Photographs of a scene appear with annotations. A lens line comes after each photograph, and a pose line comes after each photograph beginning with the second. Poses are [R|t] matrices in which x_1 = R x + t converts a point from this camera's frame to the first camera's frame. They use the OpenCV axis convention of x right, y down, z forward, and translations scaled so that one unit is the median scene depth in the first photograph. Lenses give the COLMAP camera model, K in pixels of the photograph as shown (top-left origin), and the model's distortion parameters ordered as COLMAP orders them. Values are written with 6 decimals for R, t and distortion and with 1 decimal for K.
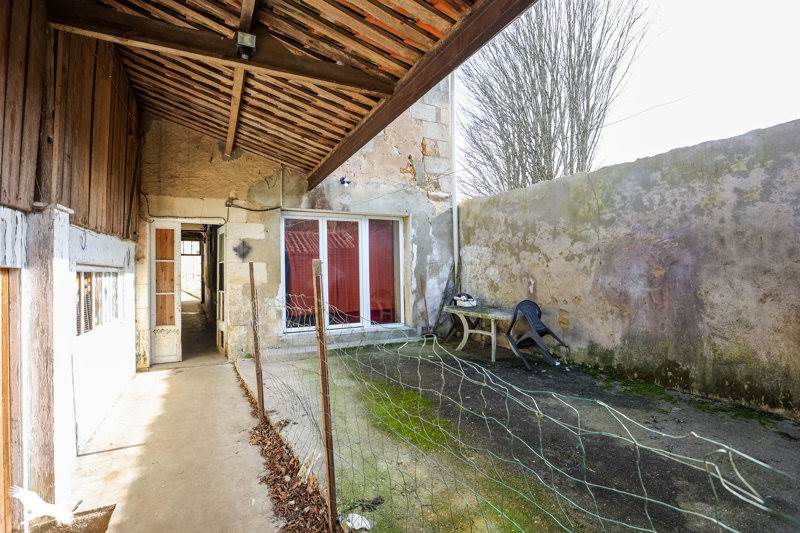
lens RADIAL K [[371.6, 0, 400.0], [0, 371.6, 266.5], [0, 0, 1]] dist [-0.061758, 0.000239]
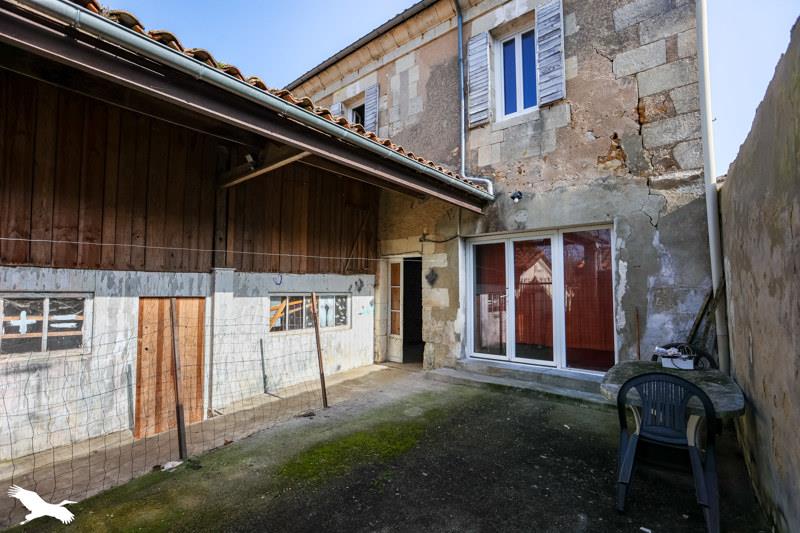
lens RADIAL K [[368.4, 0, 400.0], [0, 368.4, 266.5], [0, 0, 1]] dist [-0.036486, 0.000227]
pose [[0.384285, -0.041081, -0.922300, 0.574714], [0.006337, 0.999103, -0.041861, -0.028935], [0.923193, 0.010242, 0.384201, 0.429160]]
